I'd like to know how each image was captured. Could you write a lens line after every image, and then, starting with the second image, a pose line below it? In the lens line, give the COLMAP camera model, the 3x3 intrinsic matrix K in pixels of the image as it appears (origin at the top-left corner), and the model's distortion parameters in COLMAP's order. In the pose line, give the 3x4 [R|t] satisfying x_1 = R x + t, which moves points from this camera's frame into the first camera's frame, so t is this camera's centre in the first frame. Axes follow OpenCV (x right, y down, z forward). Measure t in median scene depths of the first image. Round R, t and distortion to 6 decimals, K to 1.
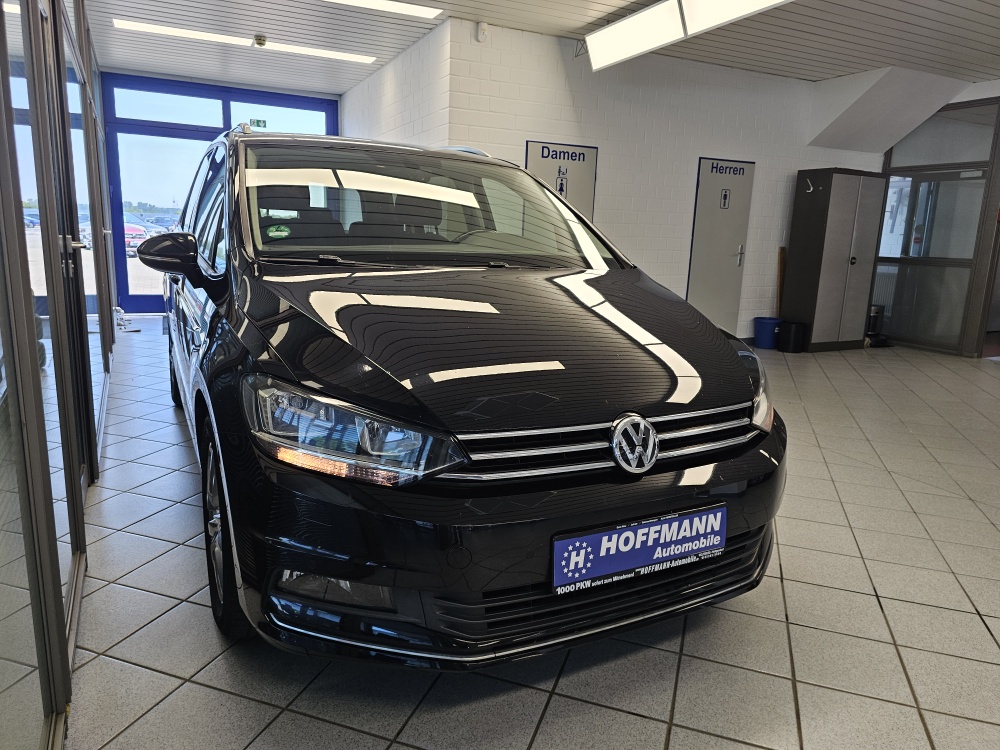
lens RADIAL K [[682.8, 0, 496.4], [0, 682.8, 350.6], [0, 0, 1]] dist [0.038650, -0.051258]
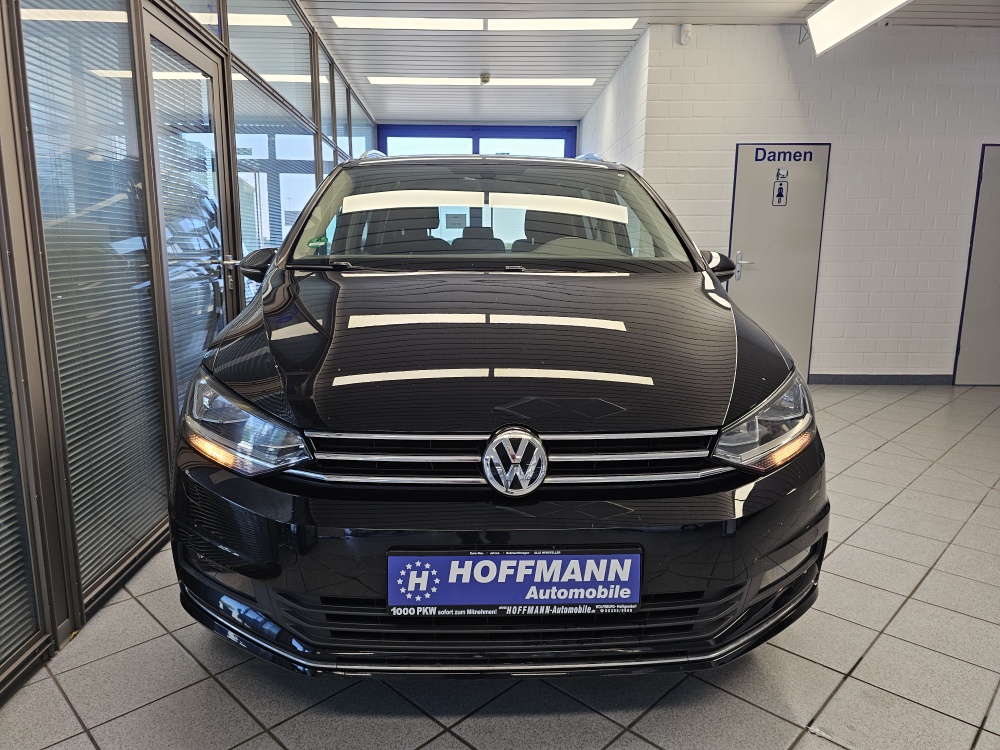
lens RADIAL K [[679.2, 0, 503.0], [0, 679.2, 355.4], [0, 0, 1]] dist [0.040153, -0.050836]
pose [[0.901341, 0.032017, -0.431925, 0.556276], [-0.045360, 0.998758, -0.020622, 0.019560], [0.430728, 0.038180, 0.901674, 0.208613]]
